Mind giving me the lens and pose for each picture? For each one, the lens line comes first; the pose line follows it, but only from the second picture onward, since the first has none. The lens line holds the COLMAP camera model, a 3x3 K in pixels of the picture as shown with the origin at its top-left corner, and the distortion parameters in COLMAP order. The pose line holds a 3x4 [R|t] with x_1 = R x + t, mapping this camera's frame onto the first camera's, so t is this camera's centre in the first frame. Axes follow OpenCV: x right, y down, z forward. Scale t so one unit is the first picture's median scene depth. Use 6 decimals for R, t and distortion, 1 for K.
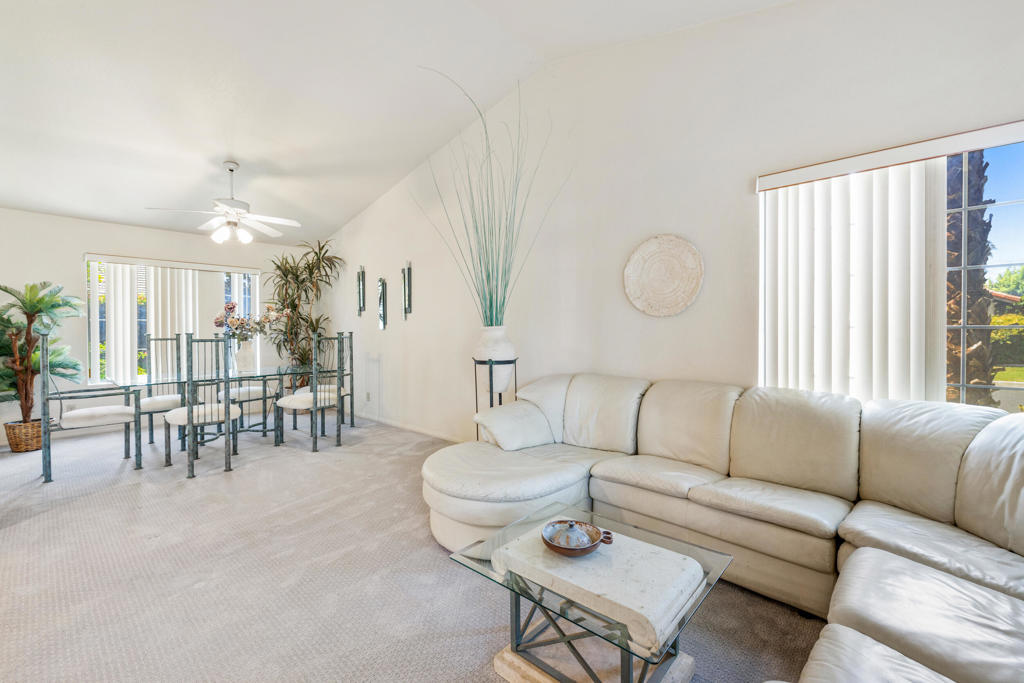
lens RADIAL K [[432.3, 0, 513.1], [0, 432.3, 335.5], [0, 0, 1]] dist [0.000828, 0.000114]
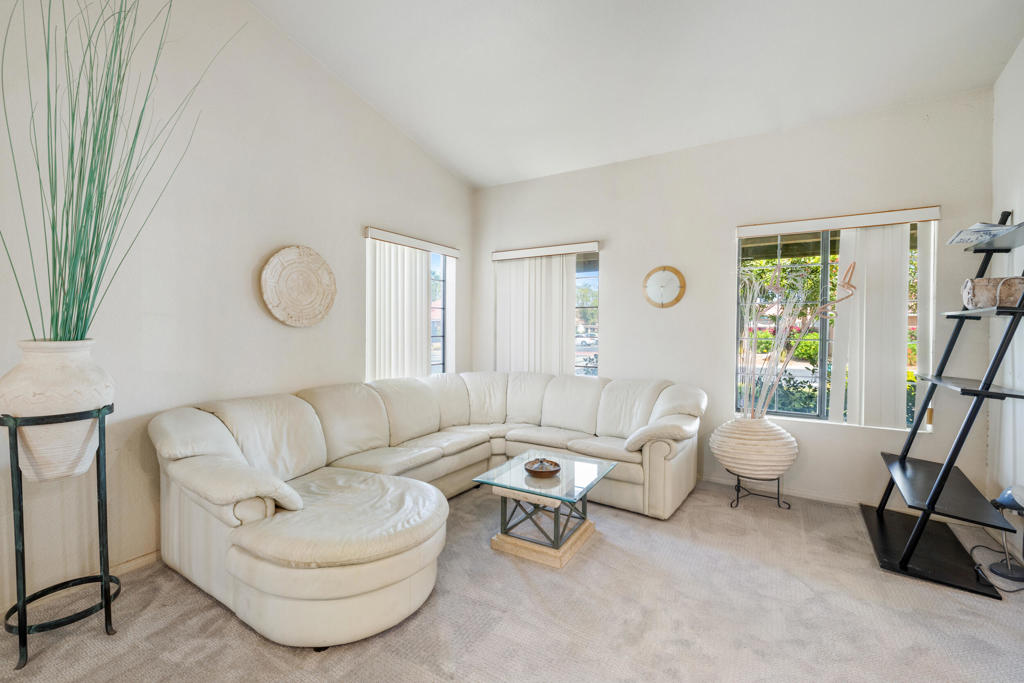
lens RADIAL K [[432.3, 0, 513.1], [0, 432.3, 335.5], [0, 0, 1]] dist [0.000828, 0.000114]
pose [[-0.213788, -0.013957, 0.976780, -0.714875], [0.011945, 0.999786, 0.016901, -0.035460], [-0.976807, 0.015281, -0.213575, 0.714246]]
